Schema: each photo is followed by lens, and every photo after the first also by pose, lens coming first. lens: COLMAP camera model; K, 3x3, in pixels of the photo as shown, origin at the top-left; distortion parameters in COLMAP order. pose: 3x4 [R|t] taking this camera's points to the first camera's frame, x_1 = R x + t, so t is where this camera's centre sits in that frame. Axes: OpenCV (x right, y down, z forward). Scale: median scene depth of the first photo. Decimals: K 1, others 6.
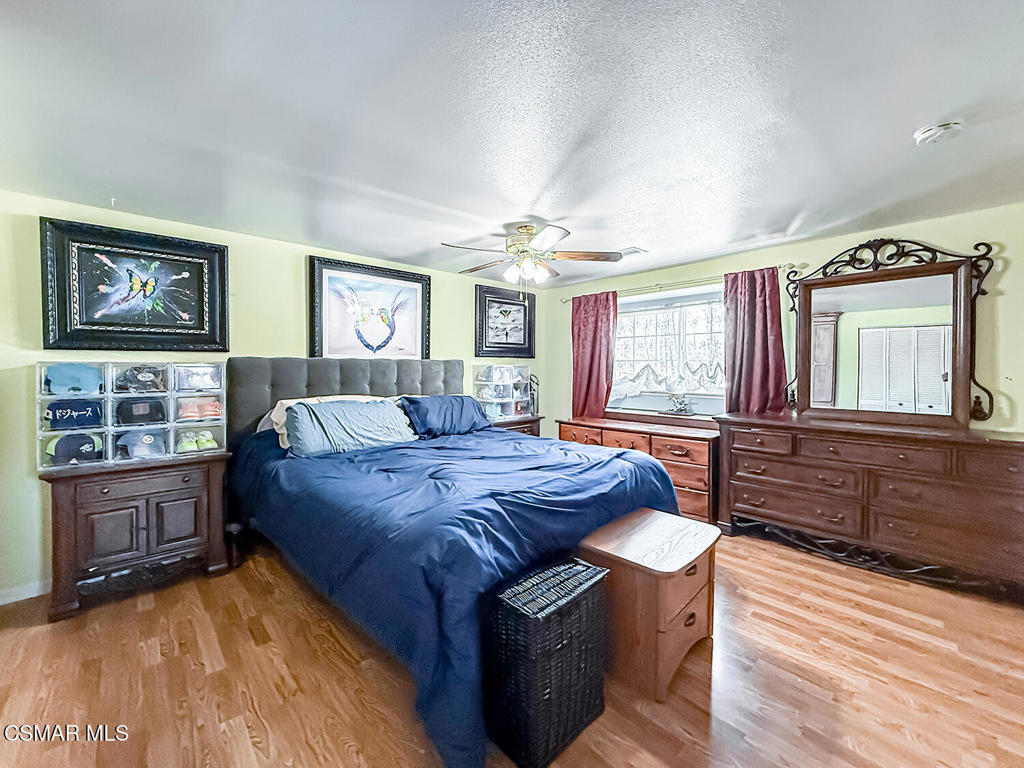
lens RADIAL K [[414.2, 0, 509.0], [0, 414.2, 374.1], [0, 0, 1]] dist [-0.001516, -0.000305]
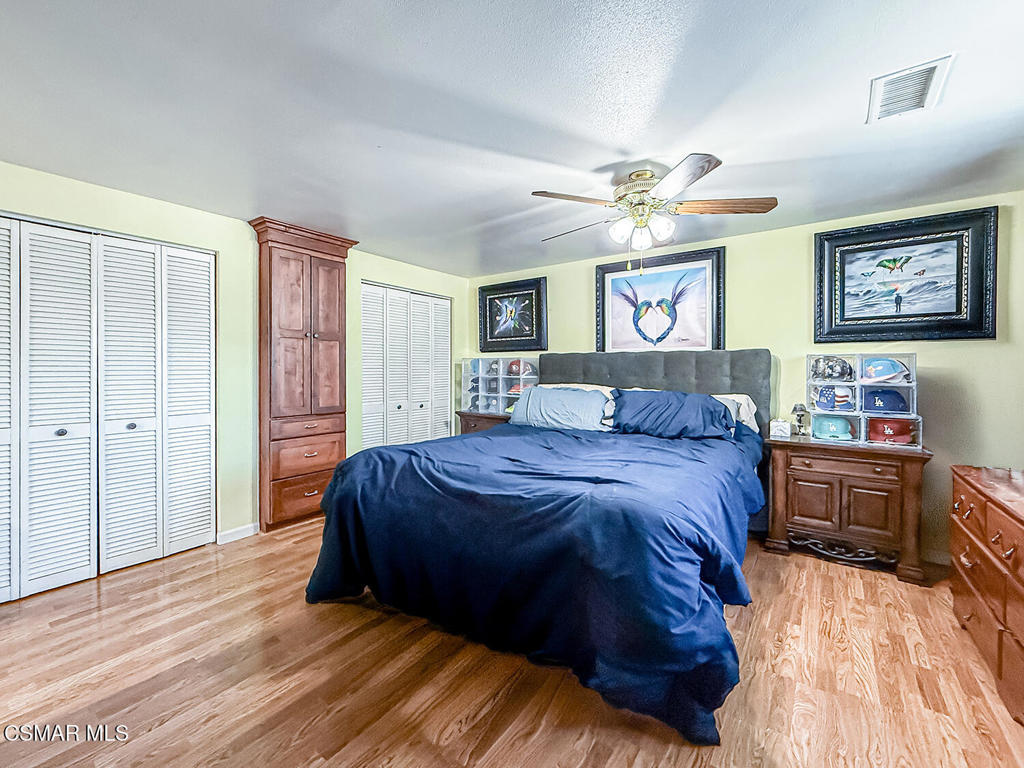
lens RADIAL K [[421.5, 0, 513.4], [0, 421.5, 379.0], [0, 0, 1]] dist [-0.001297, 0.000064]
pose [[0.206687, 0.029360, -0.977967, 0.675996], [-0.016641, 0.999511, 0.026490, 0.009180], [0.978266, 0.010799, 0.207074, 0.536198]]
